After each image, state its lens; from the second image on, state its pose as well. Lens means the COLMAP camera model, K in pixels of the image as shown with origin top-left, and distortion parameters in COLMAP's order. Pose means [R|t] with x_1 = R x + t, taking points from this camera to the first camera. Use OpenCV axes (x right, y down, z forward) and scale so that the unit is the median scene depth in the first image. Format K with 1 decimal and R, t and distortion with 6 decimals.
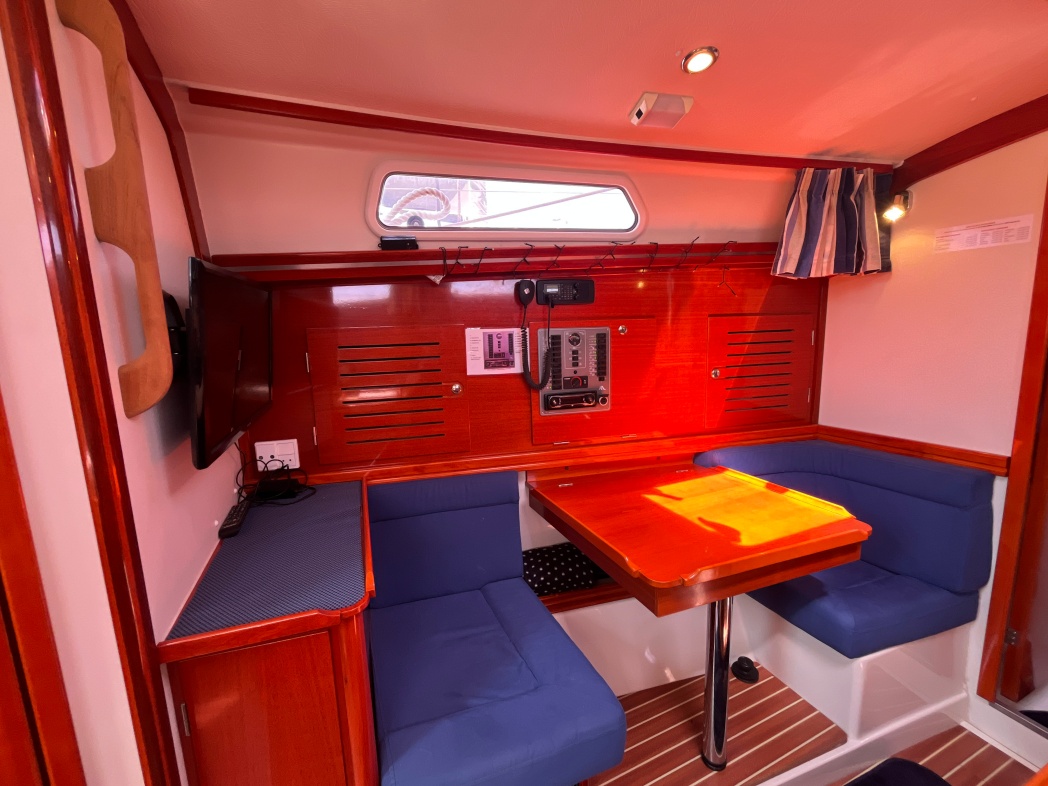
lens RADIAL K [[427.4, 0, 522.3], [0, 427.4, 392.0], [0, 0, 1]] dist [-0.002234, -0.000394]
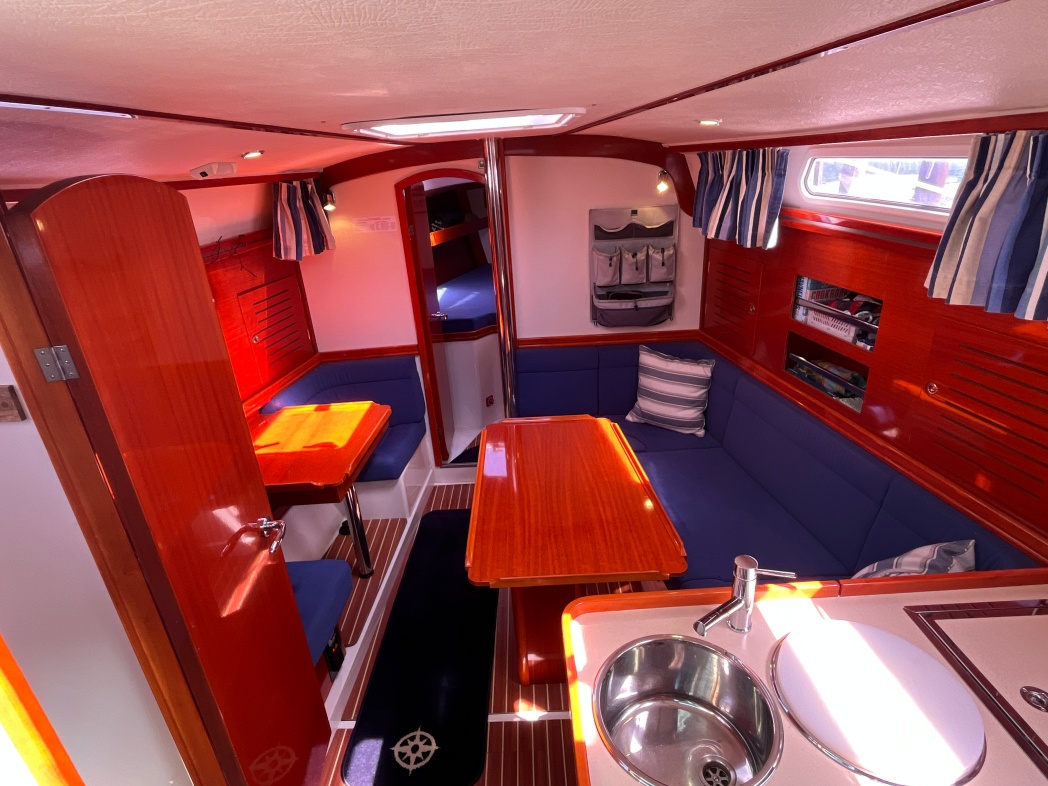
lens RADIAL K [[554.4, 0, 518.9], [0, 554.4, 392.4], [0, 0, 1]] dist [0.000546, -0.000656]
pose [[0.380099, -0.354771, 0.854203, -0.809141], [0.192211, 0.933652, 0.302239, -0.285778], [-0.904754, 0.049307, 0.423071, -0.415794]]
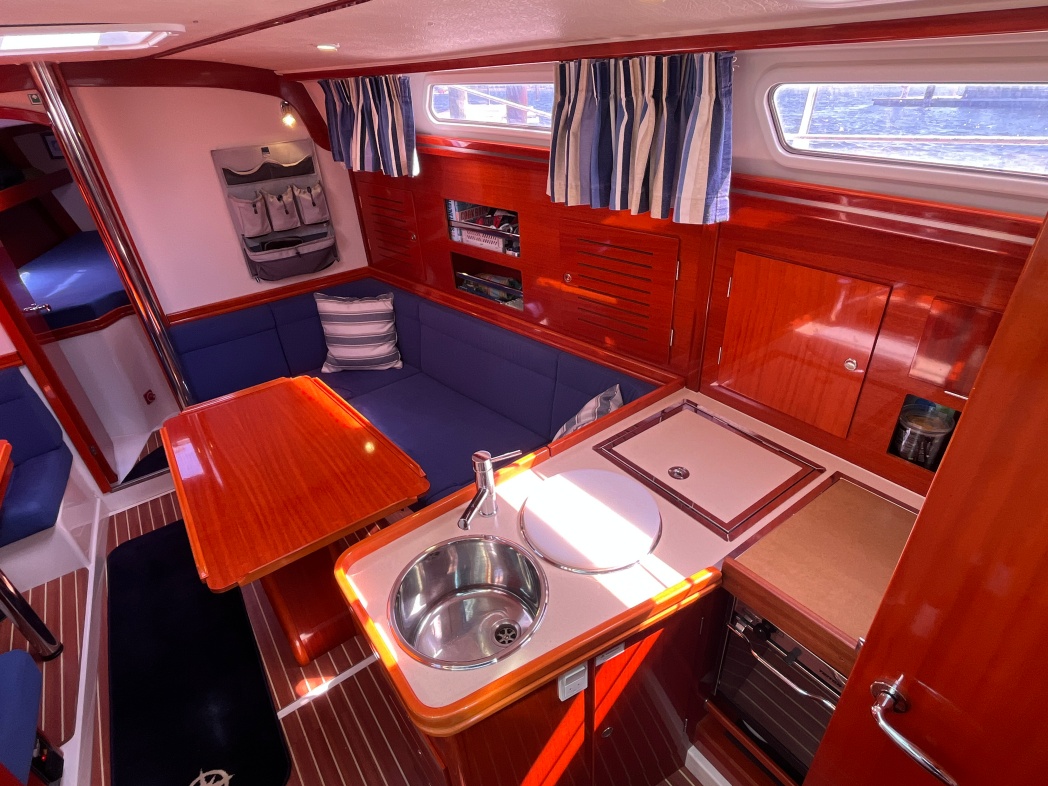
lens RADIAL K [[553.7, 0, 524.0], [0, 553.7, 393.0], [0, 0, 1]] dist [-0.000444, -0.000542]
pose [[-0.232691, -0.464839, 0.854271, -0.835348], [0.216180, 0.831686, 0.511434, -0.290666], [-0.948220, 0.303683, -0.093037, -0.373354]]
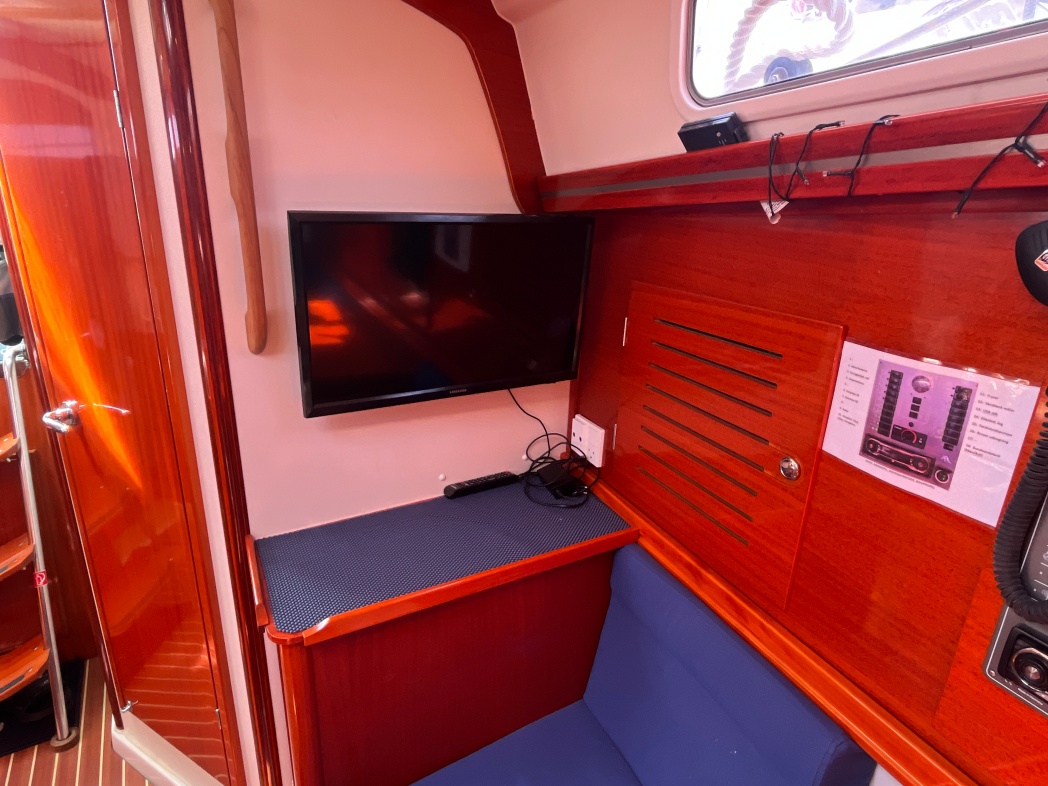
lens RADIAL K [[576.8, 0, 524.0], [0, 576.8, 393.0], [0, 0, 1]] dist [-0.002087, -0.000334]
pose [[0.180031, 0.331613, -0.926079, 0.305602], [-0.189644, 0.935500, 0.298119, -0.196815], [0.965207, 0.121955, 0.231307, 0.586369]]
